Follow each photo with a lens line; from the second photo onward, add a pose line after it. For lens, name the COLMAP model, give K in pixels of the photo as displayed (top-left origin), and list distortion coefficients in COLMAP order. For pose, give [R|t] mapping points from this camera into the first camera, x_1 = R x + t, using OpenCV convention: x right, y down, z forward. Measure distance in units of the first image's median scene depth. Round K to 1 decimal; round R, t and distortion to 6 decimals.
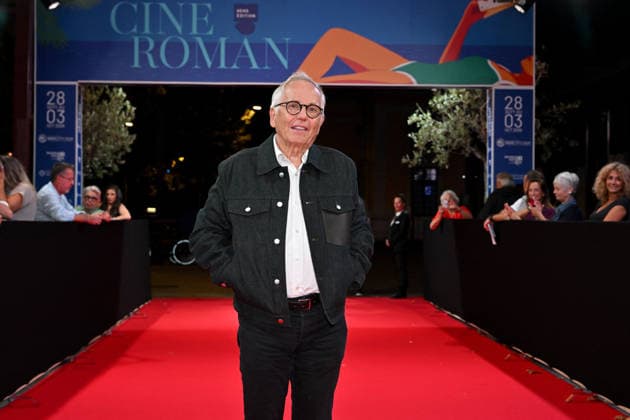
lens RADIAL K [[1349.6, 0, 315.0], [0, 1349.6, 210.0], [0, 0, 1]] dist [0.035236, 0.224488]
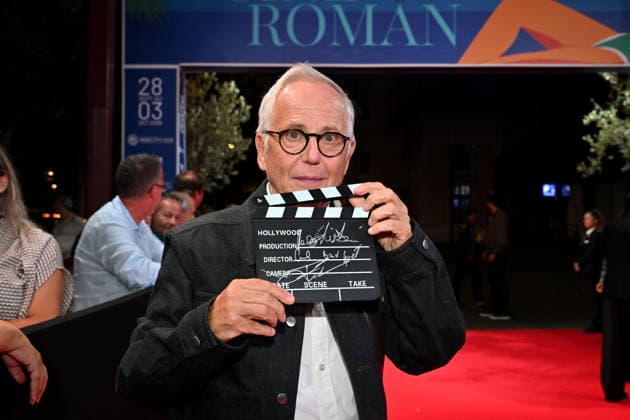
lens RADIAL K [[772.2, 0, 315.0], [0, 772.2, 210.0], [0, 0, 1]] dist [0.007073, 0.049221]
pose [[0.999867, -0.005080, -0.015489, -0.092426], [0.005005, 0.999975, -0.004900, -0.010816], [0.015513, 0.004822, 0.999868, 0.565285]]
